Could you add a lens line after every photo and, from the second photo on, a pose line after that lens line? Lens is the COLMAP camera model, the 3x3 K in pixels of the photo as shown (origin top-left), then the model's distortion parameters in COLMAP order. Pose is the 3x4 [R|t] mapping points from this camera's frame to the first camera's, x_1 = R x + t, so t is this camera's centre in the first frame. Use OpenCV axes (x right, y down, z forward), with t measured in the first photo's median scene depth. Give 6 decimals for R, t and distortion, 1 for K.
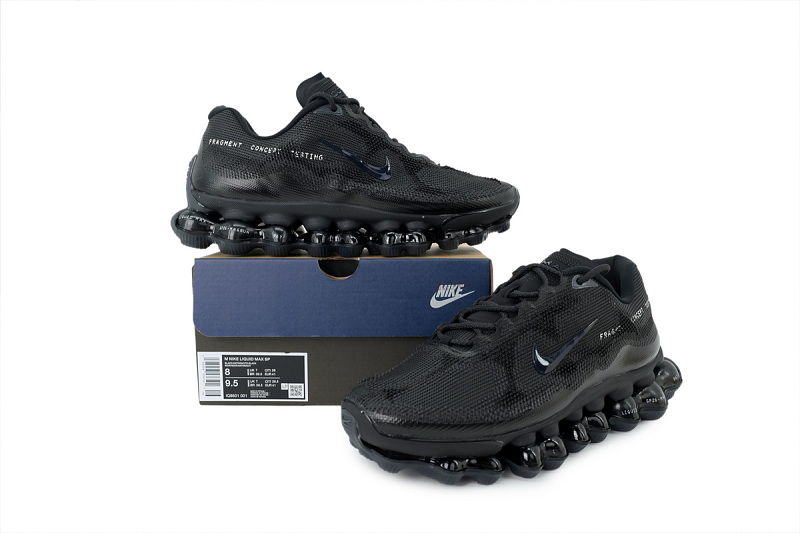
lens RADIAL K [[558.2, 0, 399.2], [0, 558.2, 267.6], [0, 0, 1]] dist [-0.006472, -0.000948]
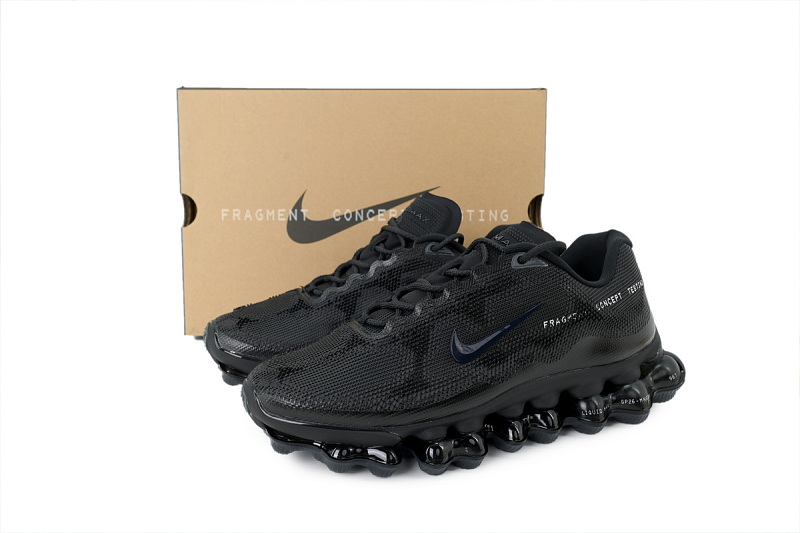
lens RADIAL K [[558.2, 0, 400.1], [0, 558.2, 266.0], [0, 0, 1]] dist [-0.006472, -0.000948]
pose [[0.970946, 0.030627, -0.237331, 0.353058], [-0.017280, 0.998160, 0.058113, -0.013878], [0.238674, -0.052324, 0.969689, 0.113466]]
